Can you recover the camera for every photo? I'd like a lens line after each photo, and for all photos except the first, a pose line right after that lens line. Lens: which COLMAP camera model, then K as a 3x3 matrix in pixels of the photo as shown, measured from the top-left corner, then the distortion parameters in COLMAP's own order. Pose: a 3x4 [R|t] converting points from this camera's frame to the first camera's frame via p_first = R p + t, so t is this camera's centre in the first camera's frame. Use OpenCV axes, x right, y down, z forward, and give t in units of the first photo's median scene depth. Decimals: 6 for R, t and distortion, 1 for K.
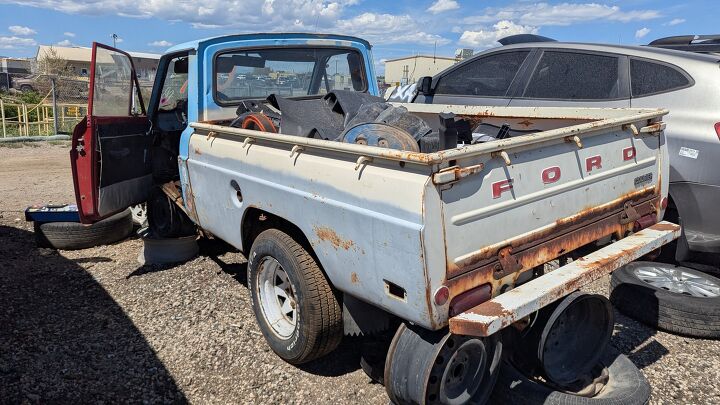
lens RADIAL K [[518.2, 0, 360.0], [0, 518.2, 202.5], [0, 0, 1]] dist [0.066451, -0.066860]
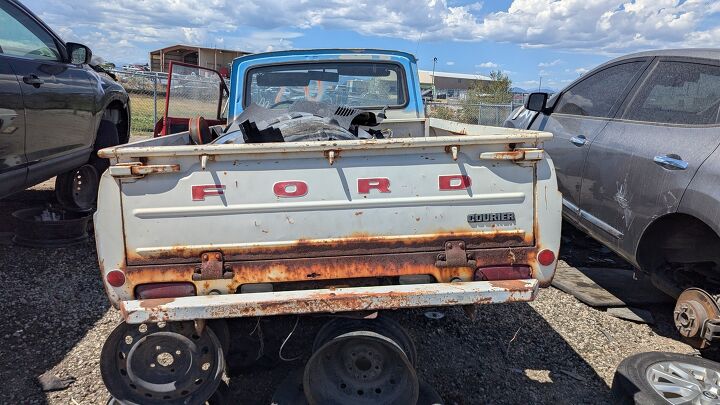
lens RADIAL K [[518.2, 0, 360.0], [0, 518.2, 202.5], [0, 0, 1]] dist [0.066451, -0.066860]
pose [[0.819311, 0.129163, -0.558611, 0.892763], [-0.149270, 0.988749, 0.009688, -0.050786], [0.553577, 0.075447, 0.829373, 0.266313]]
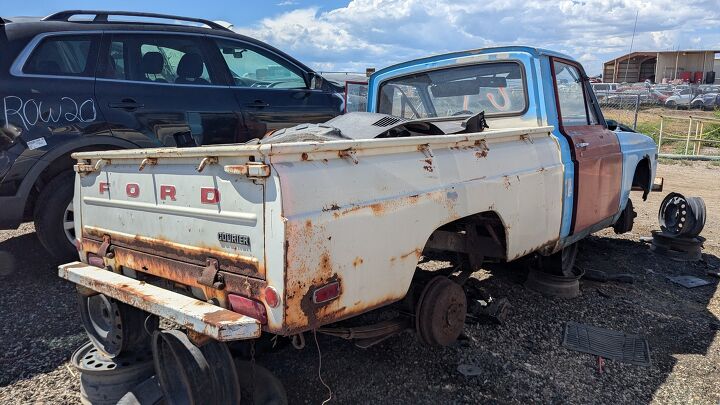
lens RADIAL K [[518.2, 0, 360.0], [0, 518.2, 202.5], [0, 0, 1]] dist [0.066451, -0.066860]
pose [[0.165577, 0.166812, -0.971987, 1.357143], [-0.200169, 0.970760, 0.132503, -0.240099], [0.965669, 0.172622, 0.194126, 1.122554]]
